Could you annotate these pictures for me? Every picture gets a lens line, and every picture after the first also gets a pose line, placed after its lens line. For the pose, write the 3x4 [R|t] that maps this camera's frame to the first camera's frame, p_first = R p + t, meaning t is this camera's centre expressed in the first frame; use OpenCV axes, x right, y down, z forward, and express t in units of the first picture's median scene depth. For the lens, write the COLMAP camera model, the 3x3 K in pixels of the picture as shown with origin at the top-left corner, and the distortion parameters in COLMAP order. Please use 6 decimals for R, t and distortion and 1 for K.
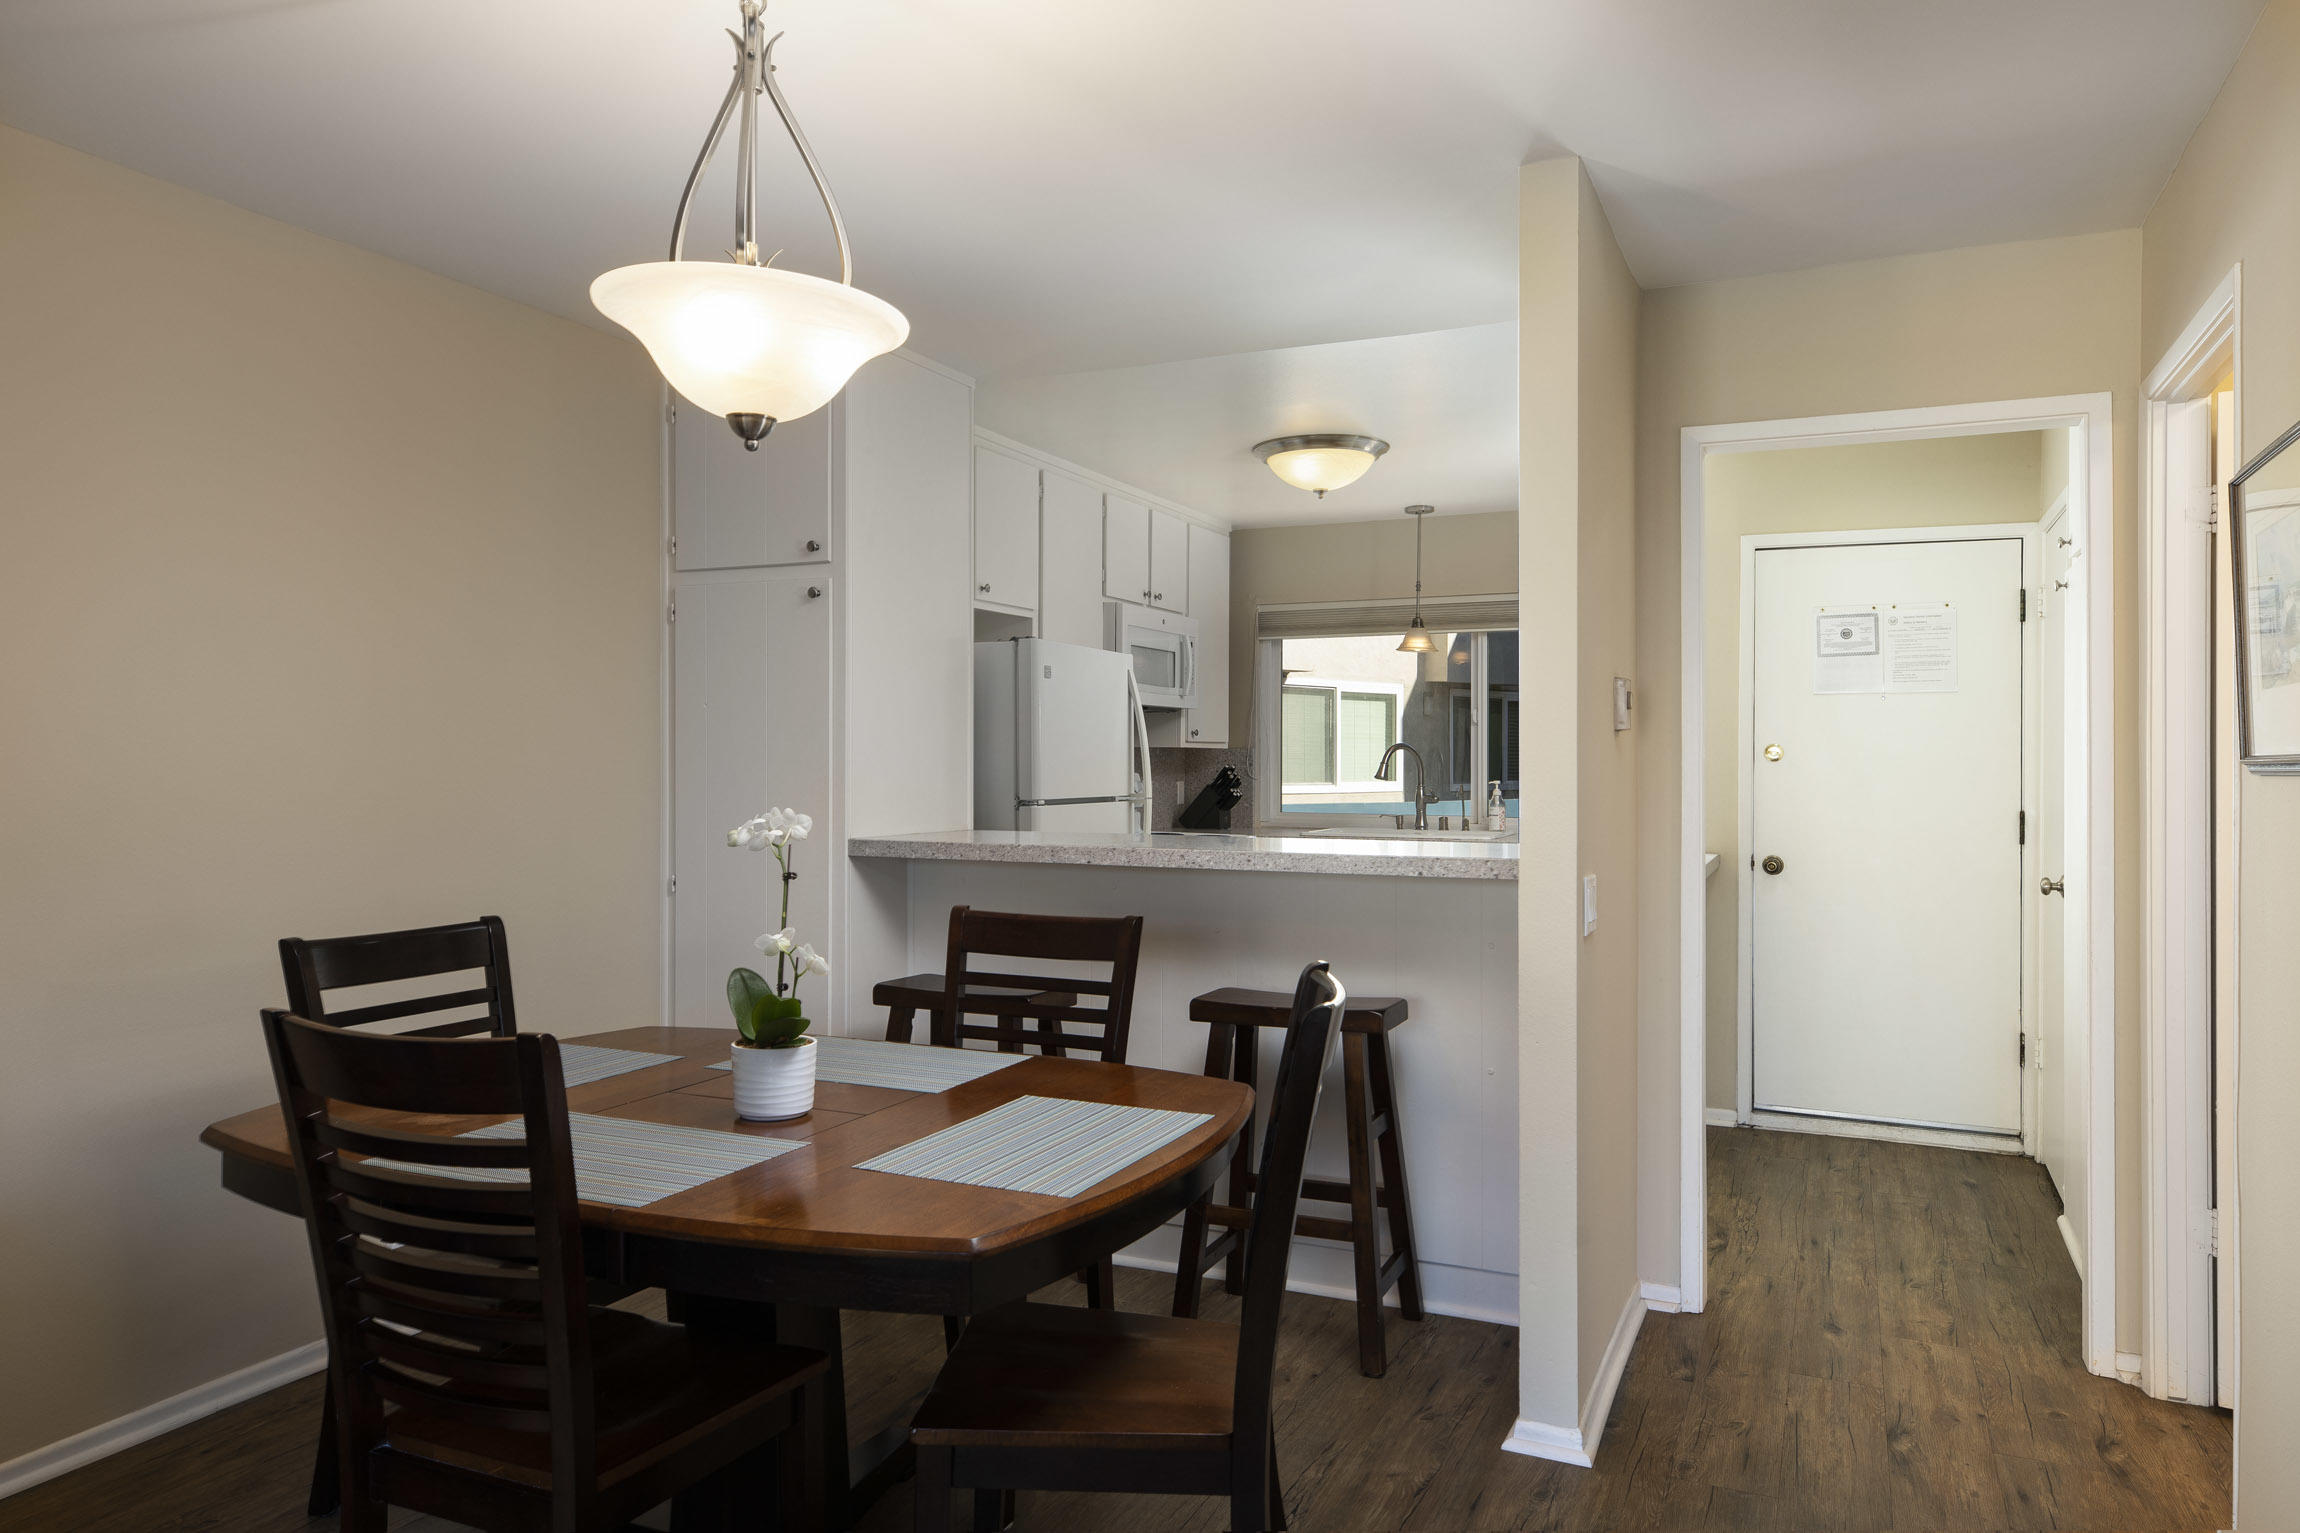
lens RADIAL K [[1557.8, 0, 1149.7], [0, 1557.8, 766.5], [0, 0, 1]] dist [0.005163, 0.000055]
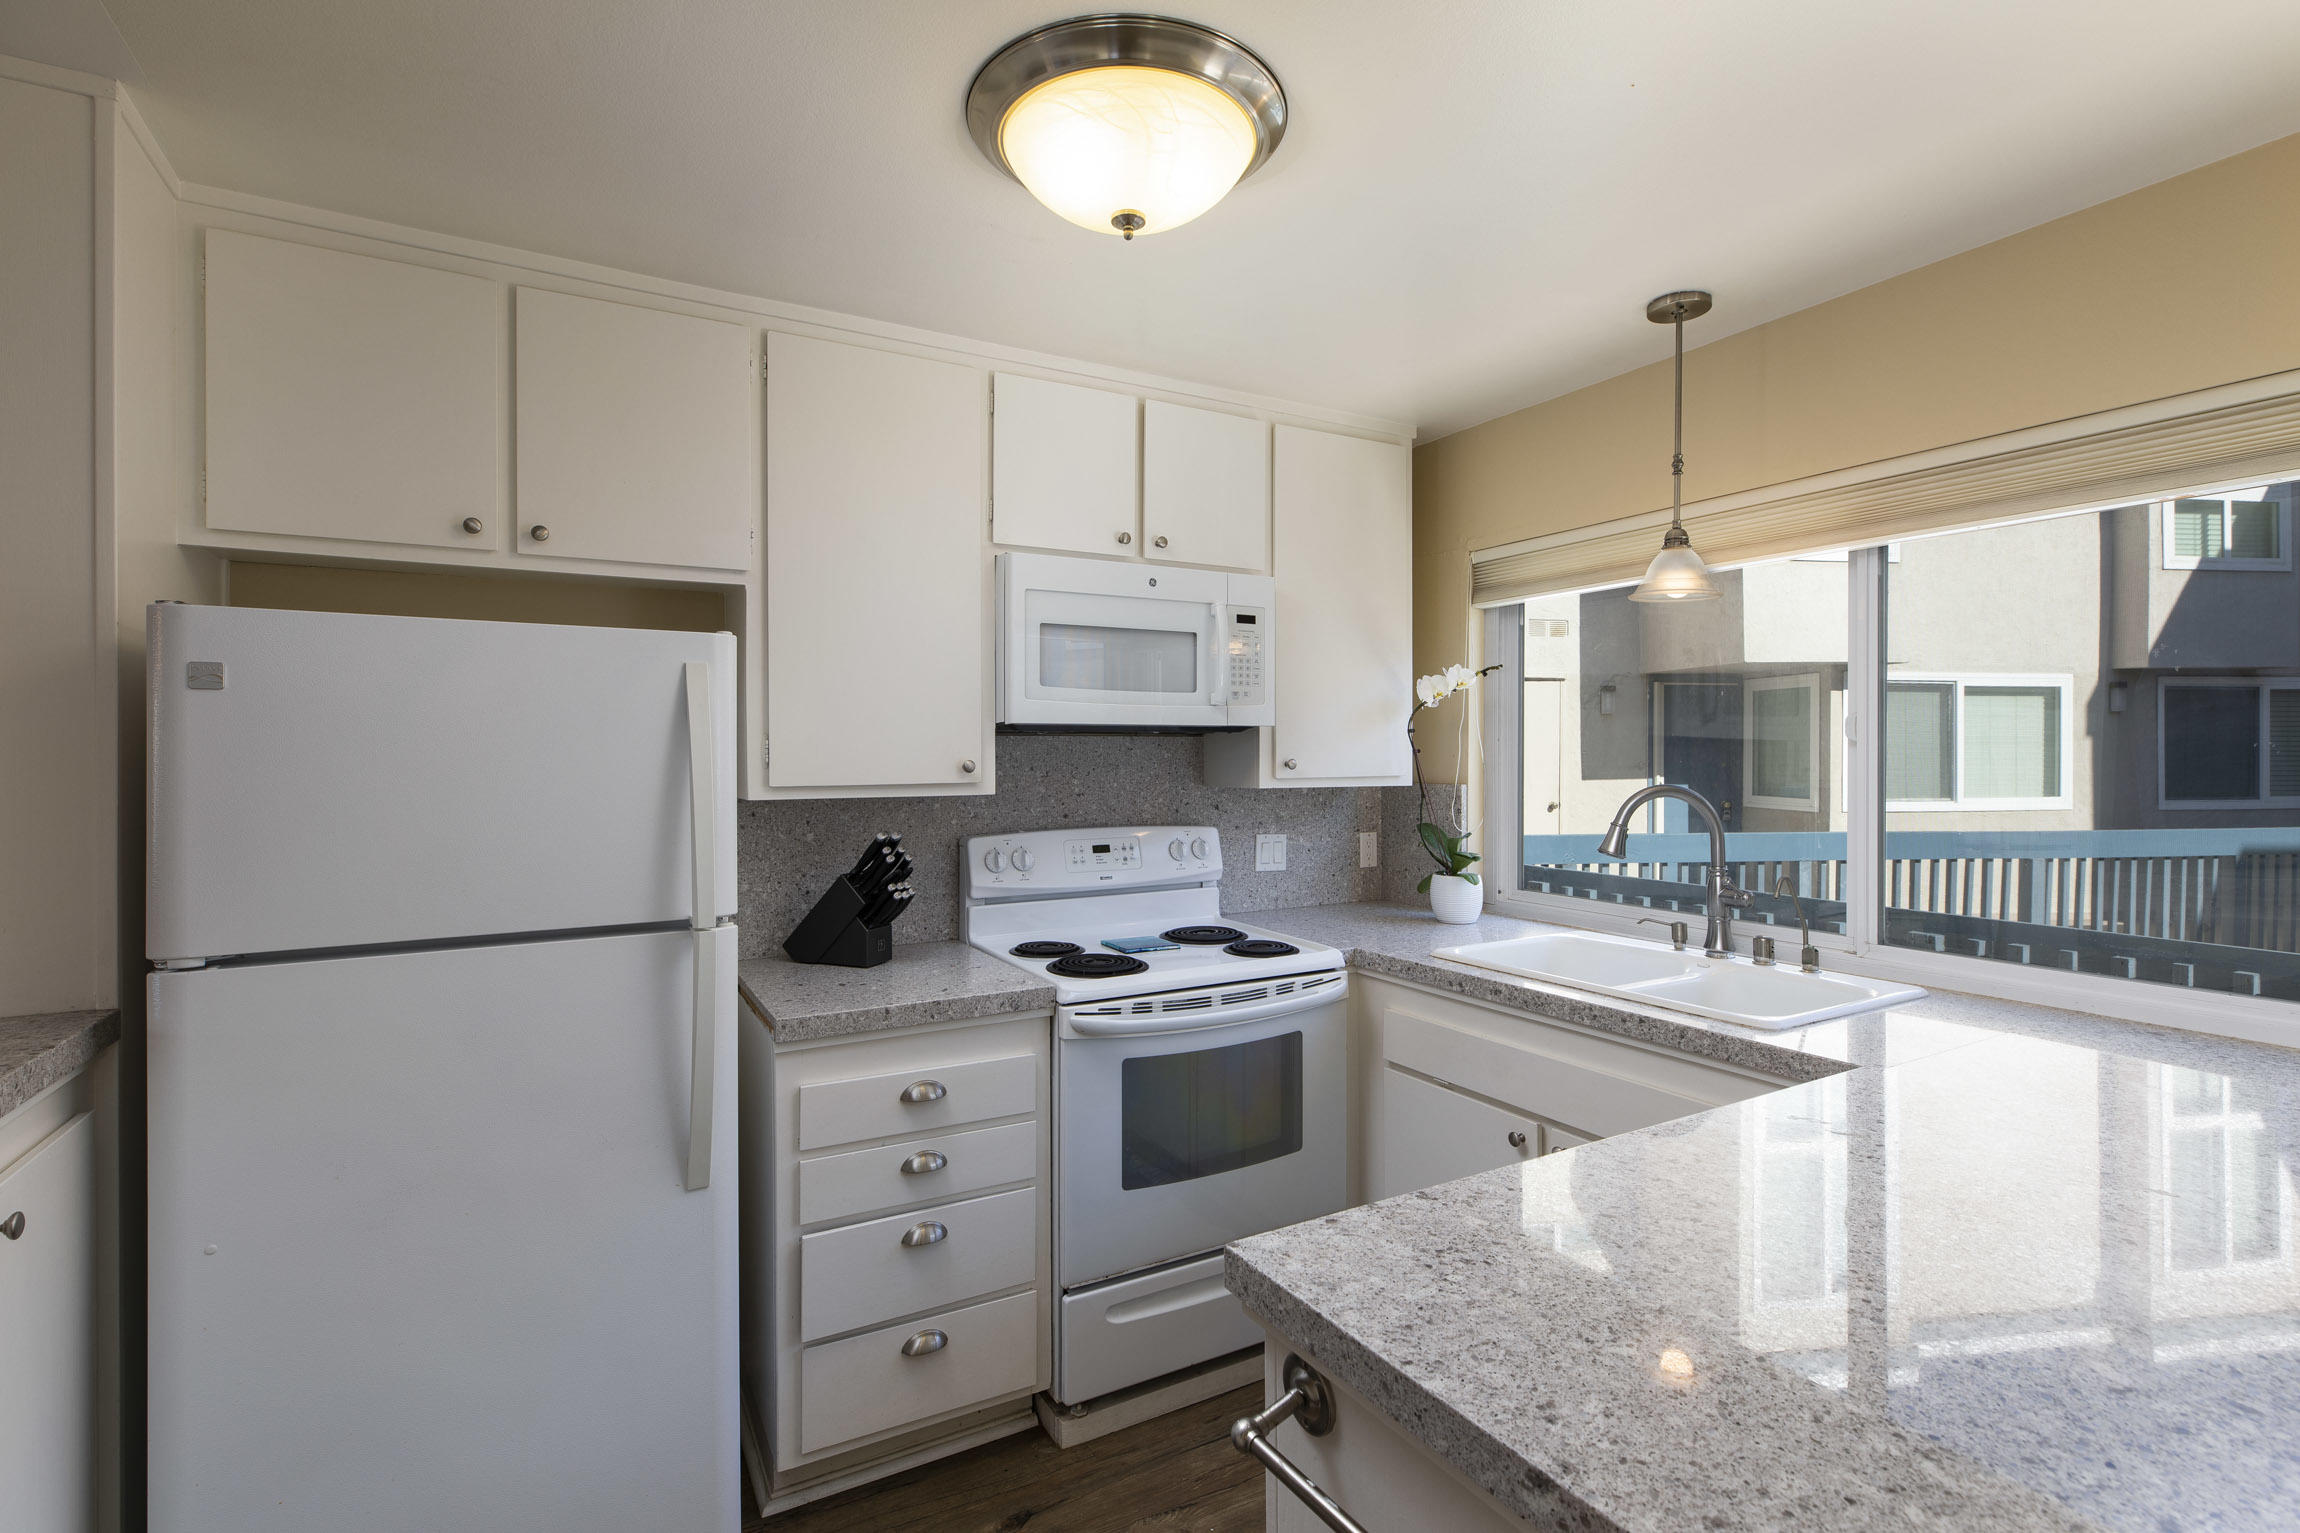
lens RADIAL K [[1090.4, 0, 1149.7], [0, 1090.4, 761.2], [0, 0, 1]] dist [0.001148, 0.000226]
pose [[0.810951, -0.007704, -0.585064, 0.225135], [0.006876, 0.999970, -0.003637, -0.020776], [0.585074, -0.001073, 0.810979, 0.593052]]
